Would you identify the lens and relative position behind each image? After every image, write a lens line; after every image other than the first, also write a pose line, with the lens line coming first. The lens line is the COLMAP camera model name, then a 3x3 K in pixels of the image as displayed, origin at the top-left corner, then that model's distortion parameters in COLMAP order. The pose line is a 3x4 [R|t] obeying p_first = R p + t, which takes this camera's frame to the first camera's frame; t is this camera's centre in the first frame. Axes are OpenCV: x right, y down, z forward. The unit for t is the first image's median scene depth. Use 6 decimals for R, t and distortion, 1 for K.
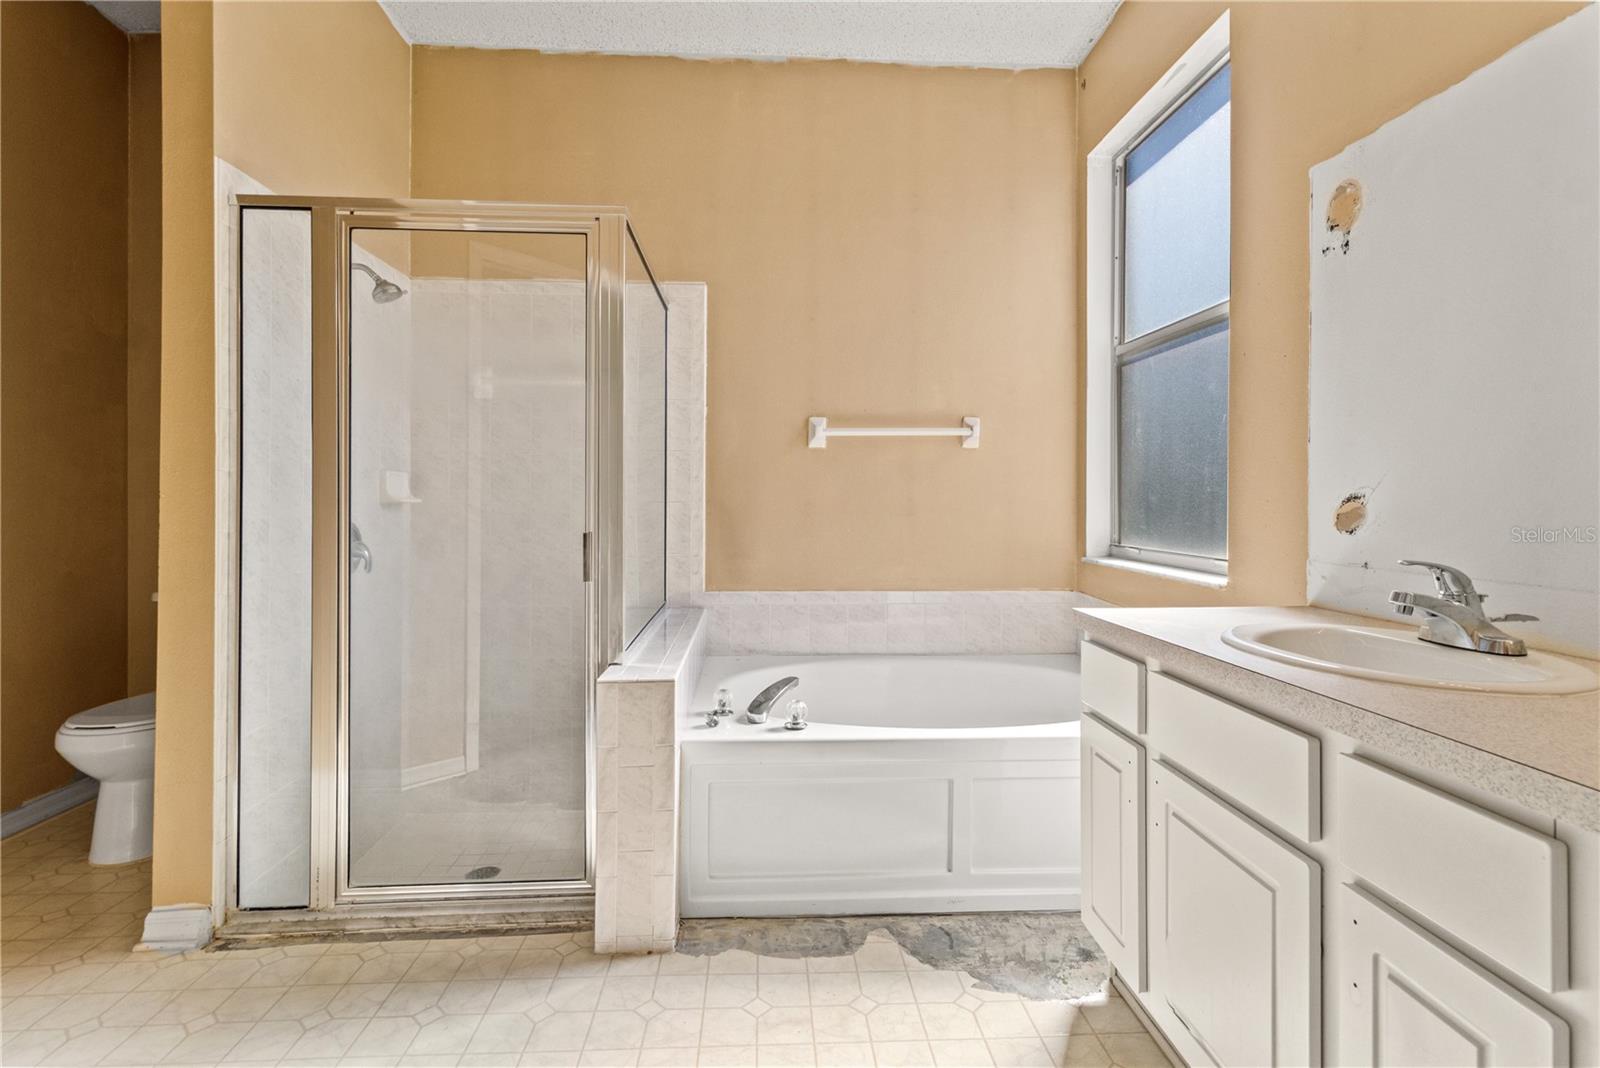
lens RADIAL K [[767.5, 0, 791.4], [0, 767.5, 502.0], [0, 0, 1]] dist [0.002284, 0.001599]
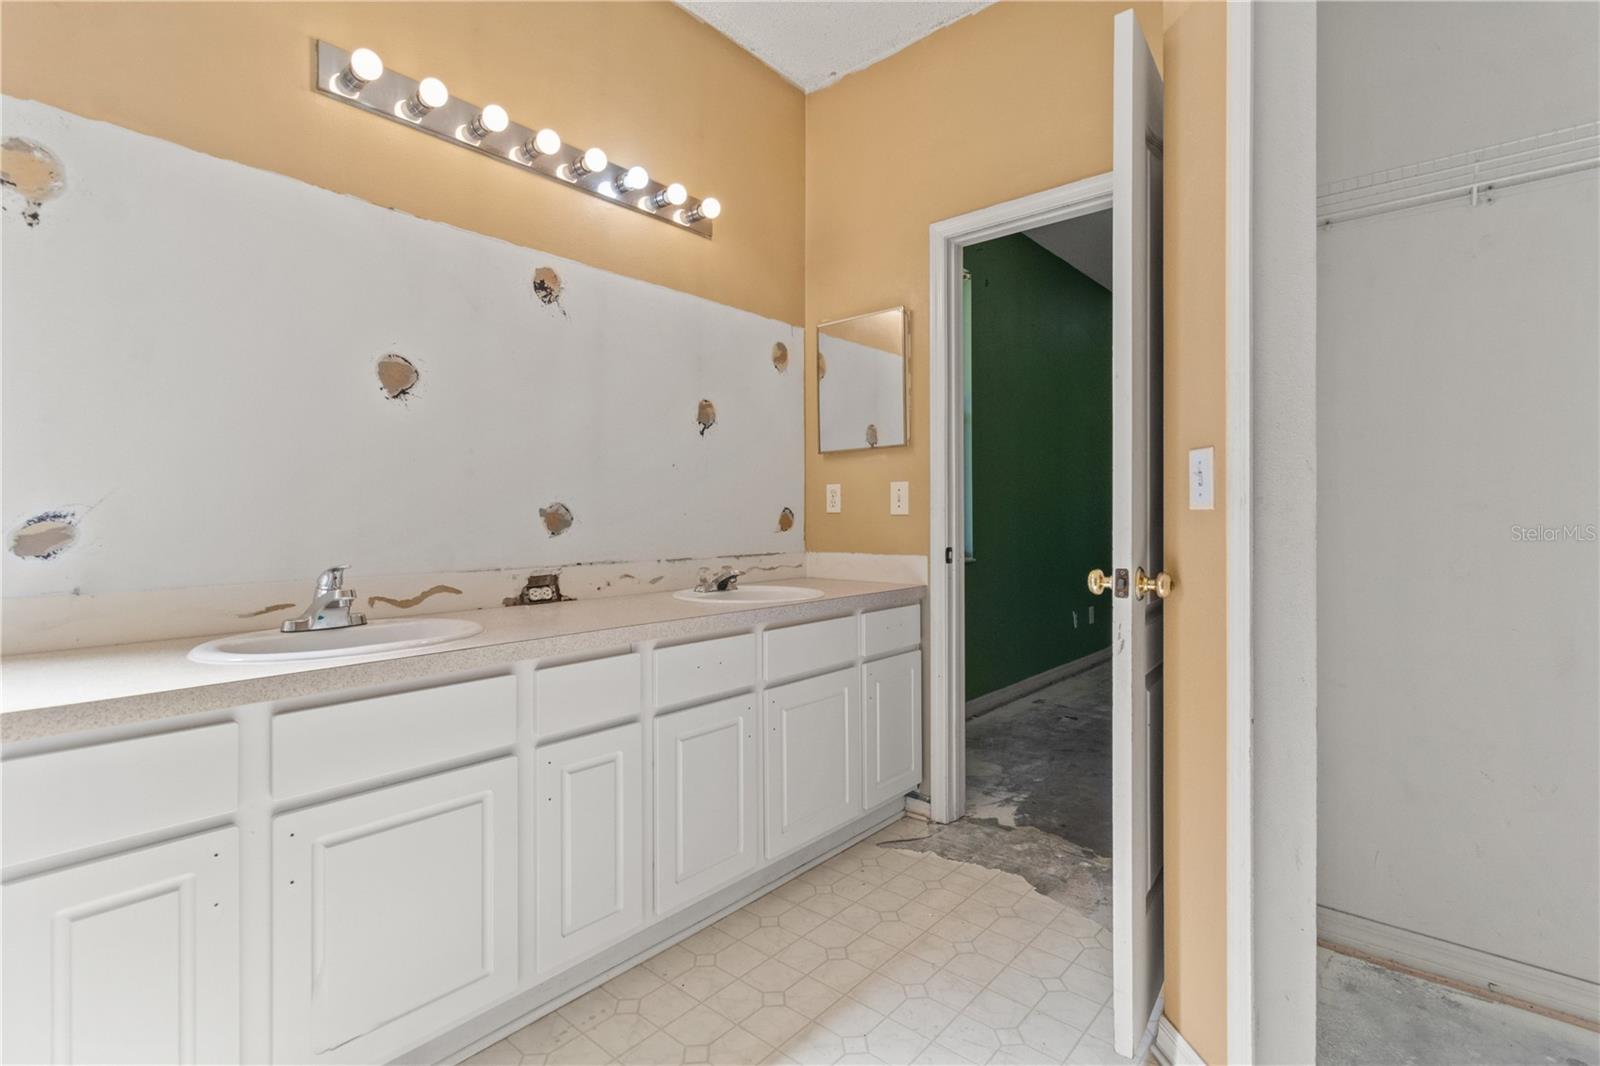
lens RADIAL K [[767.5, 0, 817.3], [0, 767.5, 511.3], [0, 0, 1]] dist [0.002284, 0.001599]
pose [[-0.749527, 0.001411, 0.661972, -0.419875], [0.000603, 0.999999, -0.001448, -0.008261], [-0.661973, -0.000686, -0.749527, 0.926526]]
